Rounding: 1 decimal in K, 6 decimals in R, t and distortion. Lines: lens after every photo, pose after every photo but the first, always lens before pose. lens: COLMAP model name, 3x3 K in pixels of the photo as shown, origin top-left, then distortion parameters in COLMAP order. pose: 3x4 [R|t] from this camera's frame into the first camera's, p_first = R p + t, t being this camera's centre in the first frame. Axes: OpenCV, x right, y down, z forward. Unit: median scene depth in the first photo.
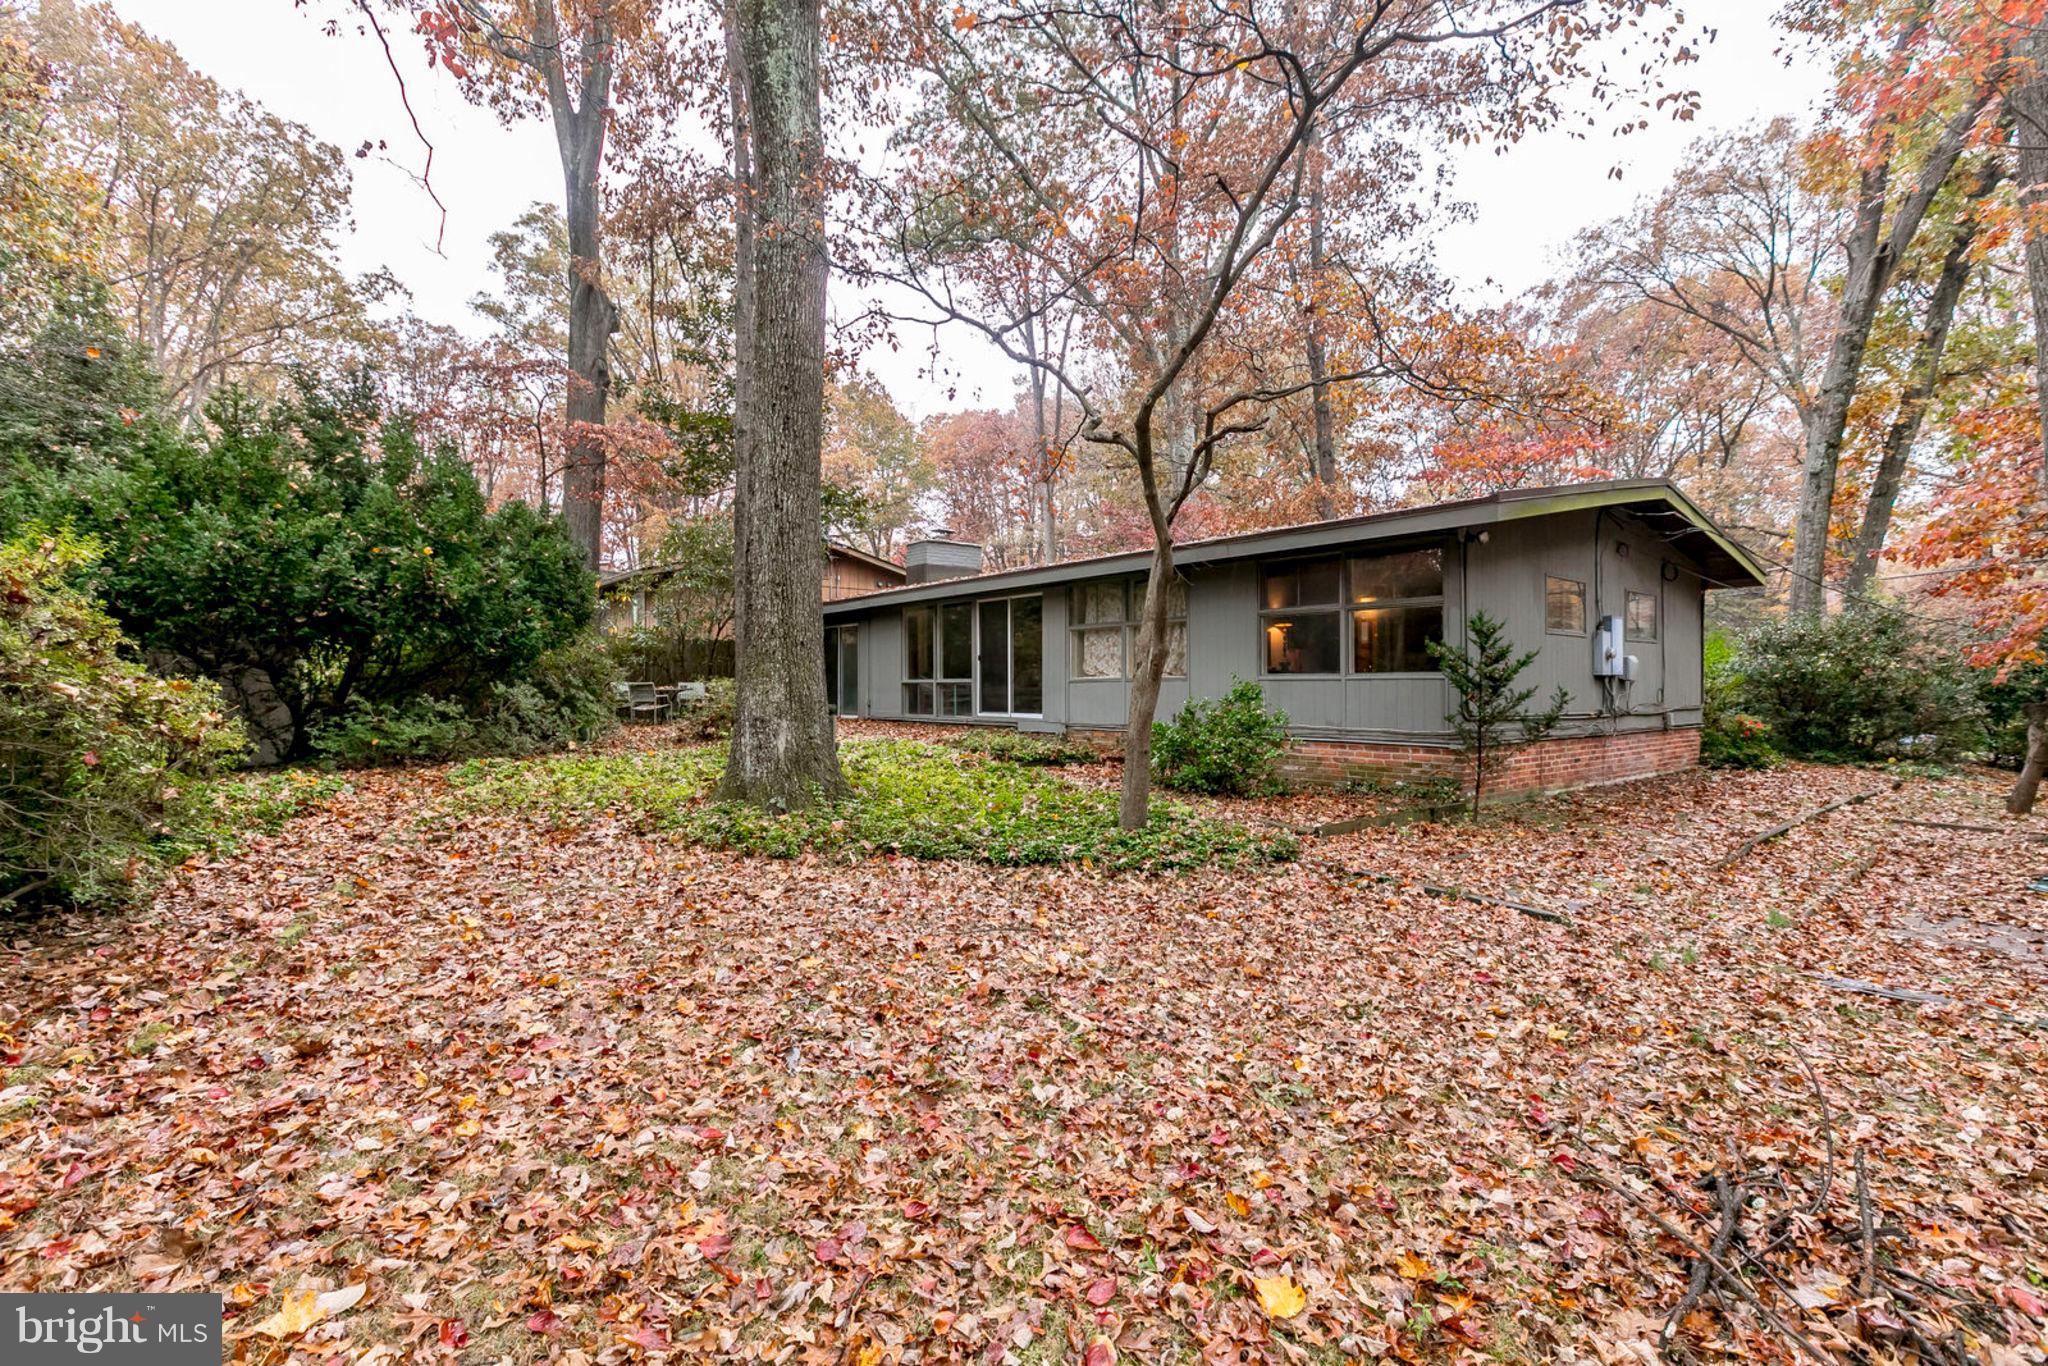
lens RADIAL K [[972.4, 0, 1019.4], [0, 972.4, 684.8], [0, 0, 1]] dist [-0.000968, -0.000650]
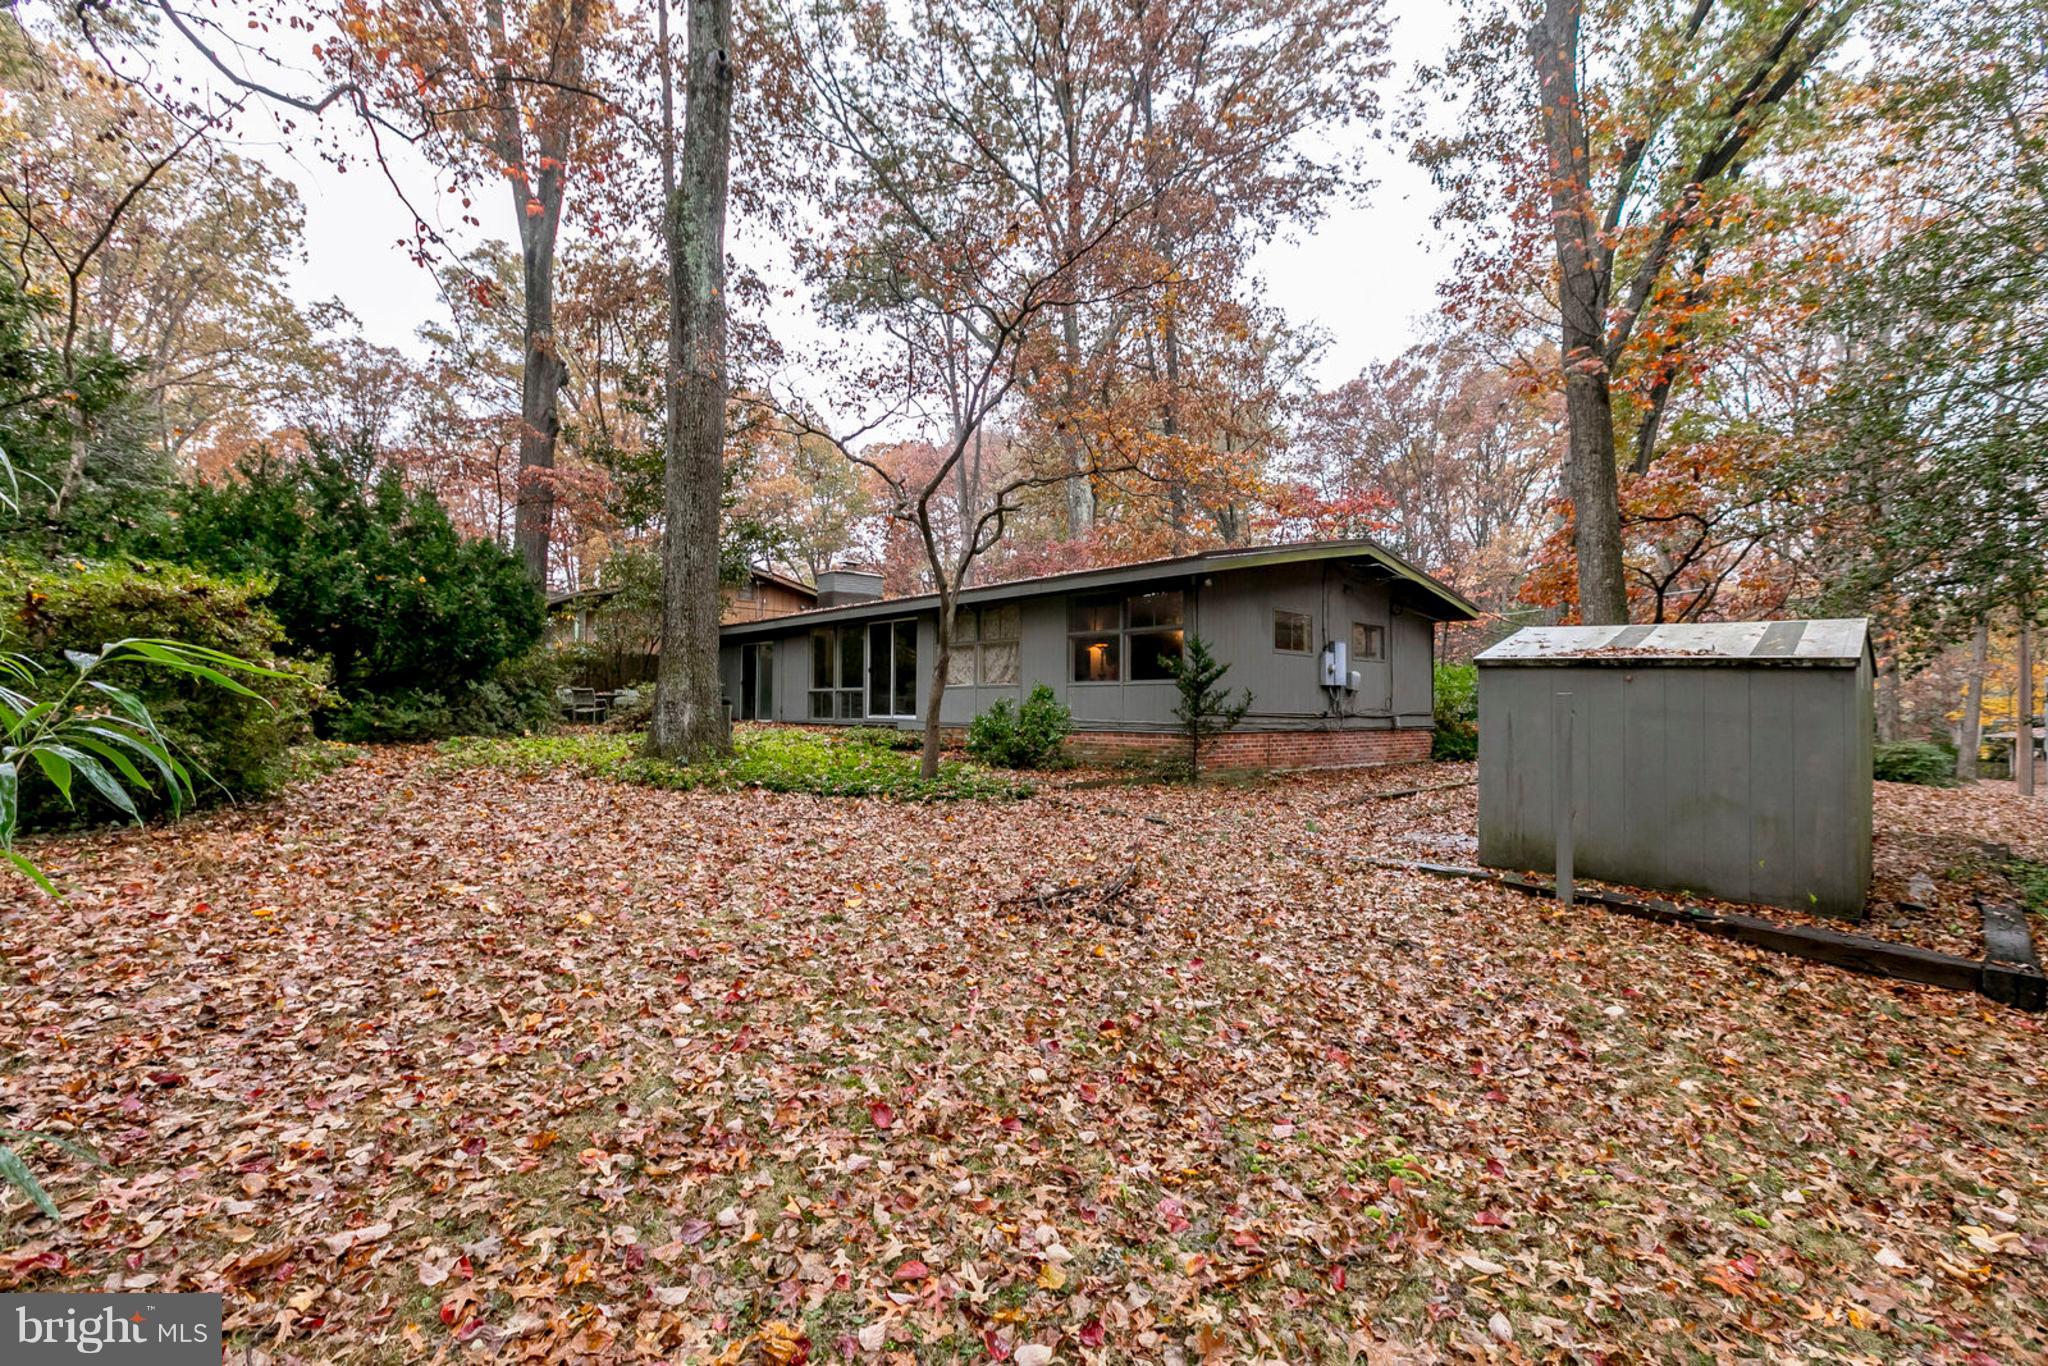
lens RADIAL K [[972.4, 0, 1030.4], [0, 972.4, 681.8], [0, 0, 1]] dist [-0.000968, -0.000650]
pose [[0.997813, 0.010265, 0.065302, 0.079365], [-0.008483, 0.999585, -0.027517, 0.018439], [-0.065557, 0.026903, 0.997486, -0.221577]]
